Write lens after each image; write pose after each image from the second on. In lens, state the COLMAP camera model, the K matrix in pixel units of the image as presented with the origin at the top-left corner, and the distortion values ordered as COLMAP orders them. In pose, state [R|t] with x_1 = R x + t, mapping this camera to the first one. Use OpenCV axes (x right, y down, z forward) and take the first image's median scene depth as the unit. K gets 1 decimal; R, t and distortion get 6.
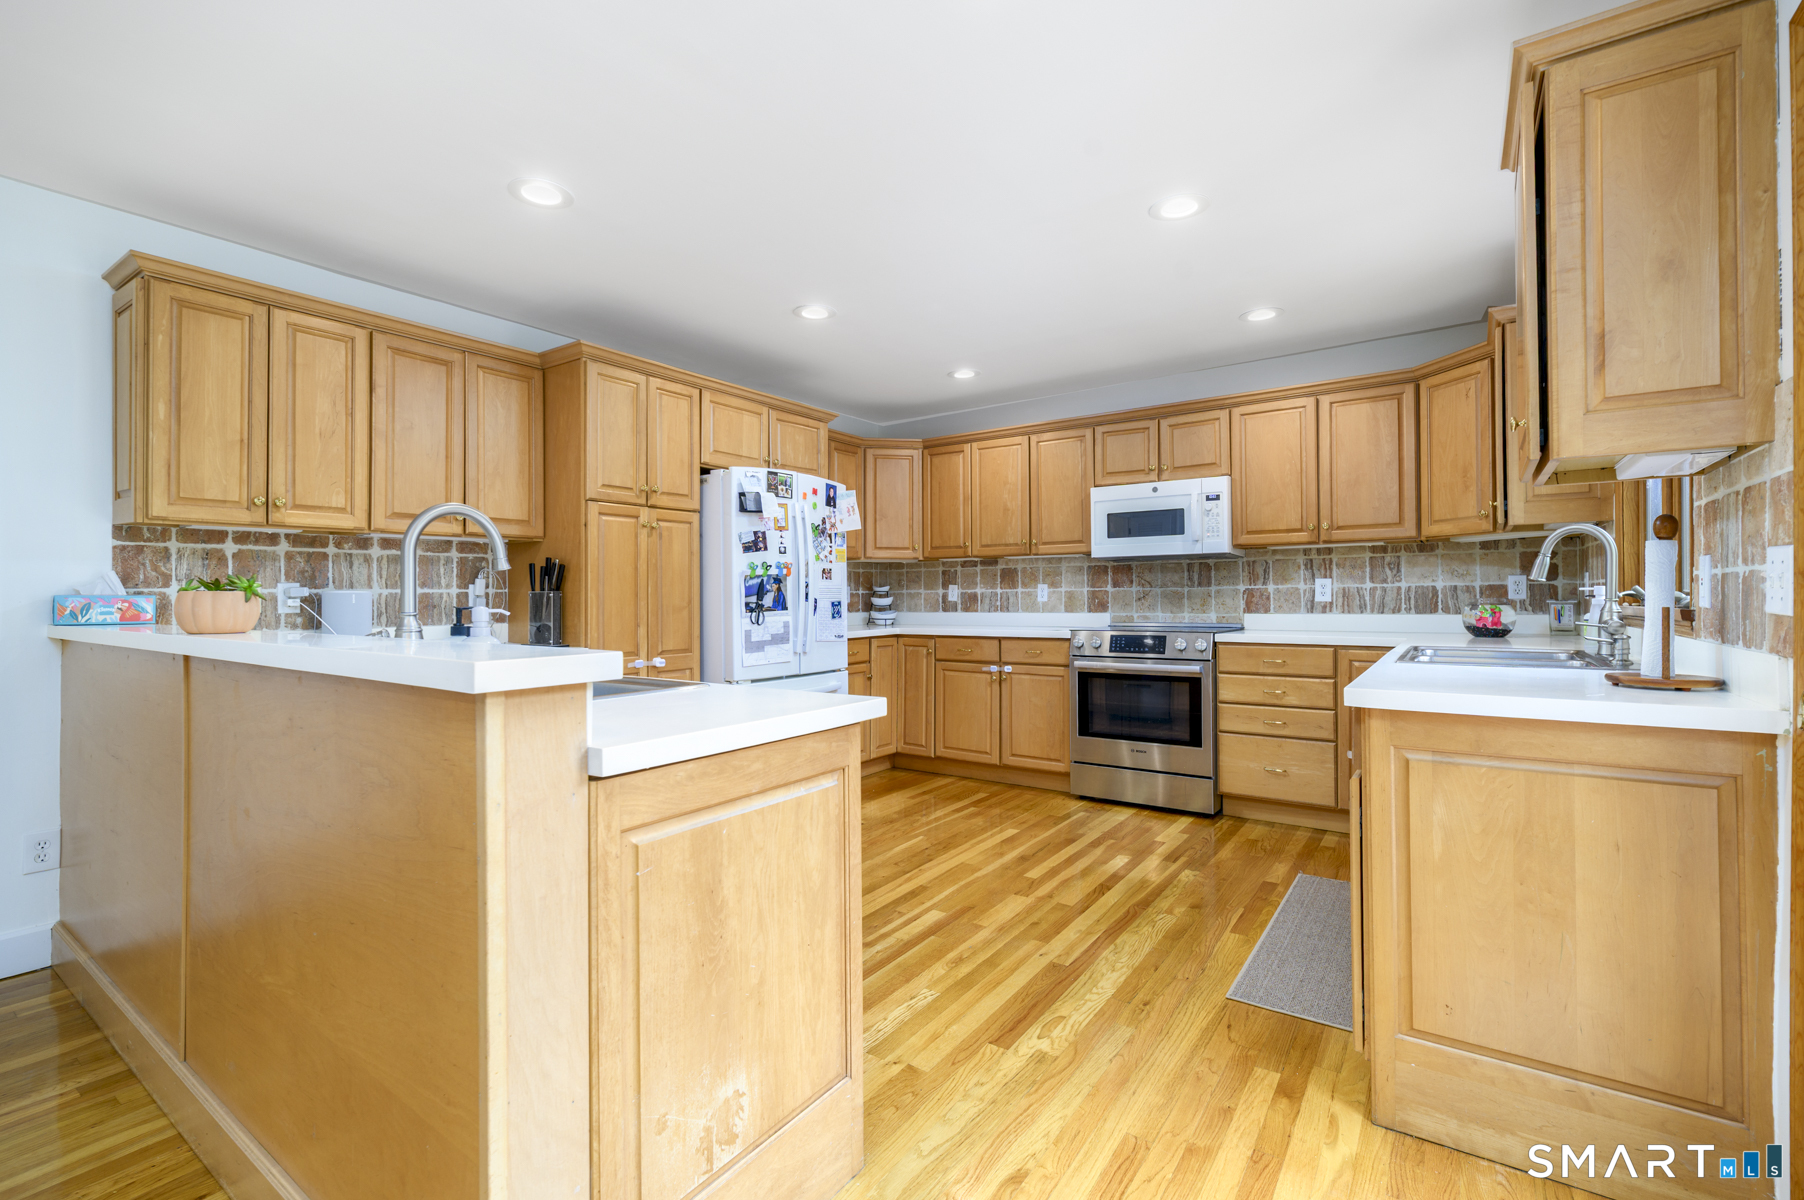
lens RADIAL K [[795.7, 0, 900.3], [0, 795.7, 593.1], [0, 0, 1]] dist [0.000534, 0.000119]
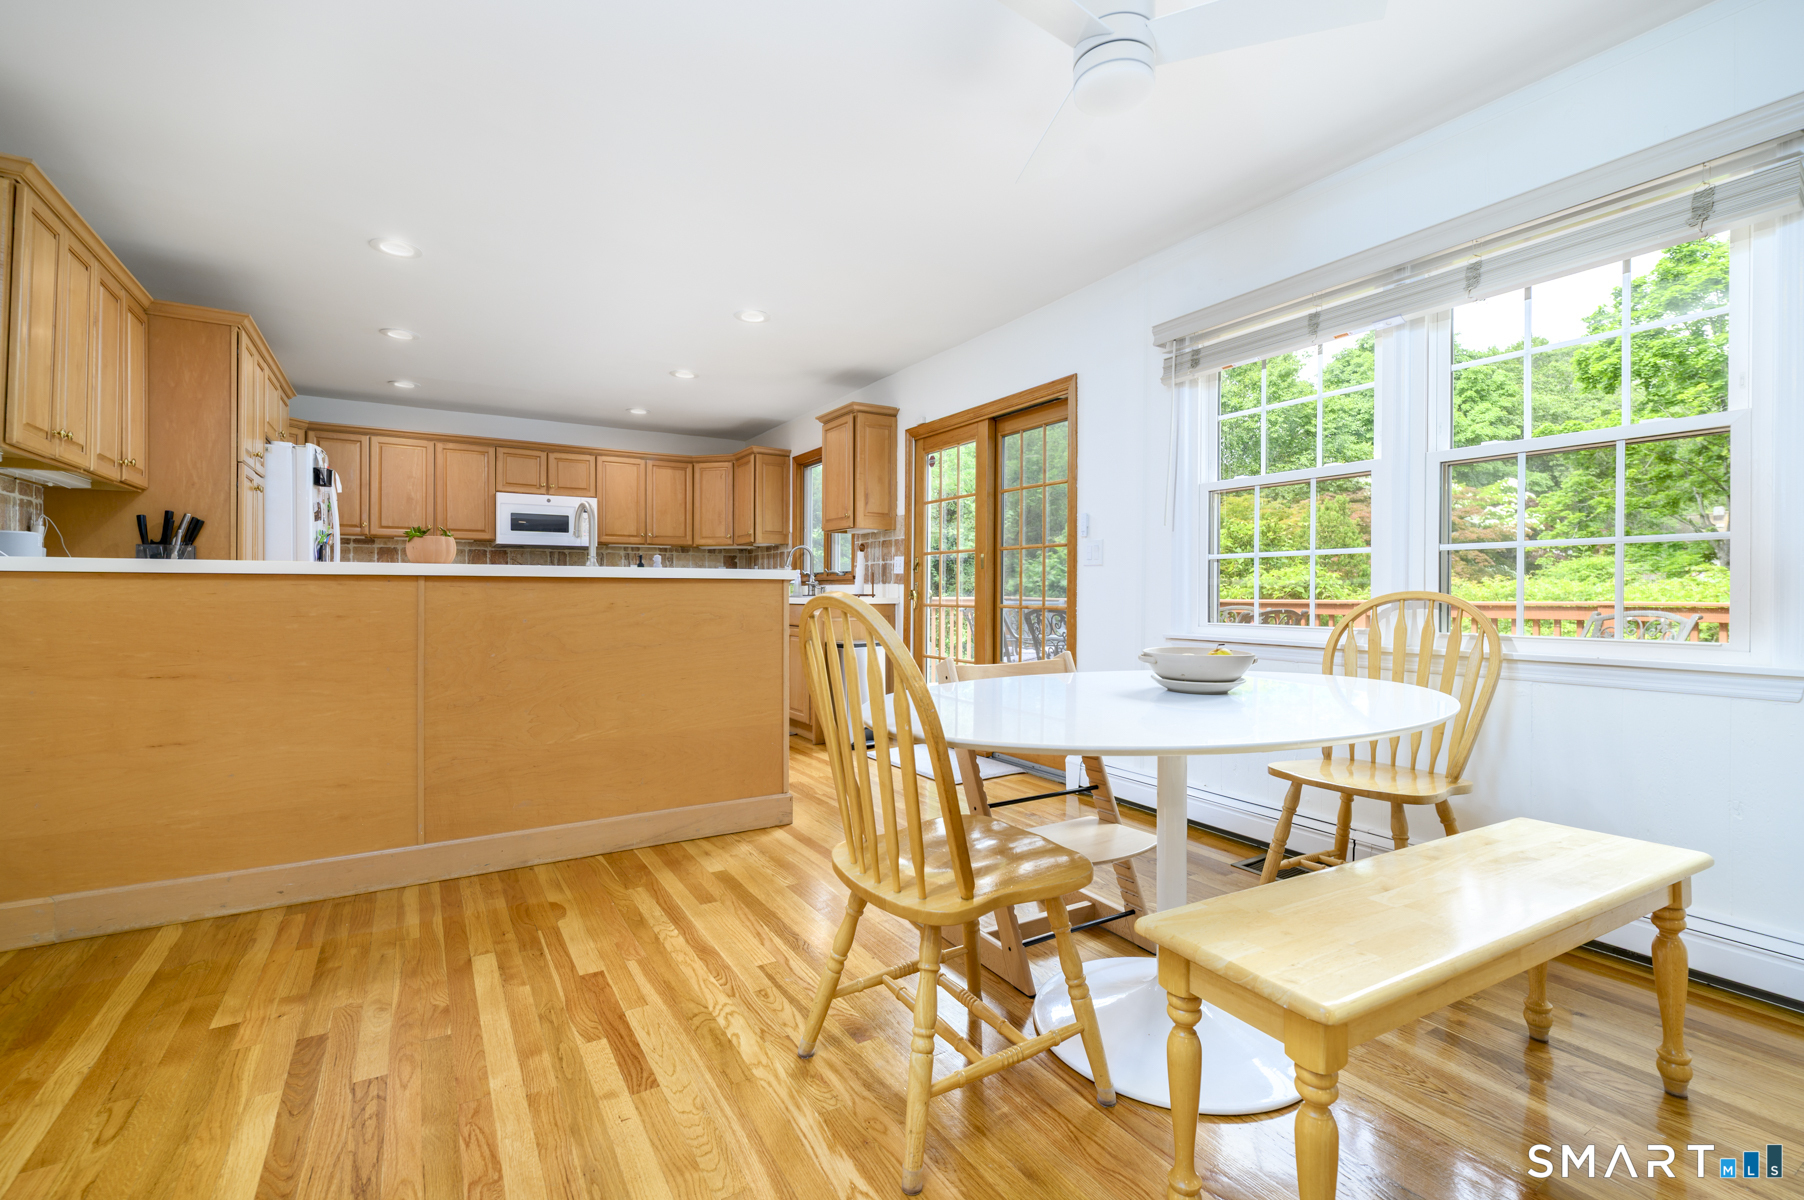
lens RADIAL K [[795.7, 0, 898.0], [0, 795.7, 595.0], [0, 0, 1]] dist [0.000534, 0.000119]
pose [[0.386724, 0.002591, 0.922192, -0.815009], [-0.005439, 0.999985, -0.000528, 0.043308], [-0.922179, -0.004811, 0.386732, -0.171343]]
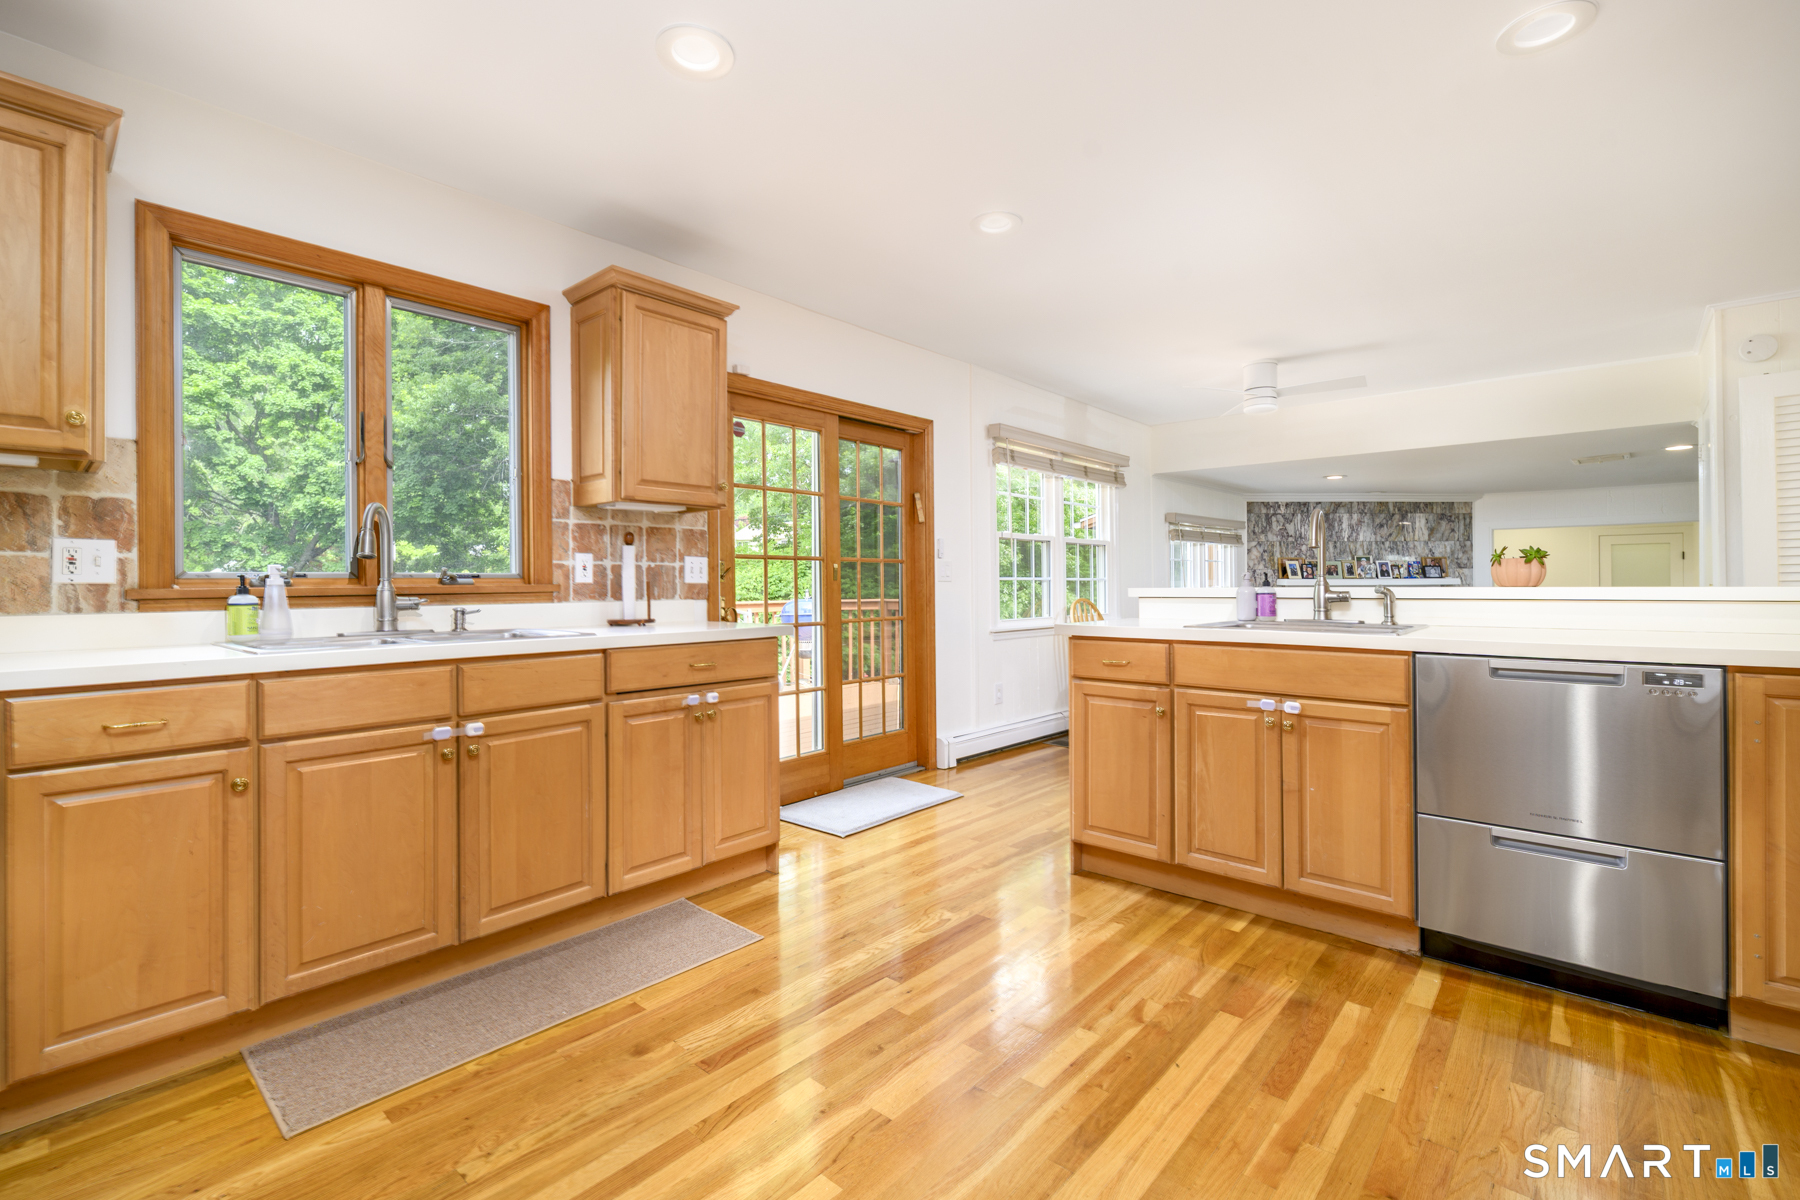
lens RADIAL K [[794.0, 0, 897.6], [0, 794.0, 588.7], [0, 0, 1]] dist [0.000534, 0.000119]
pose [[-0.994680, 0.005315, 0.102875, 0.059628], [0.005393, 0.999985, 0.000484, 0.014823], [-0.102871, 0.001036, -0.994694, 1.097847]]
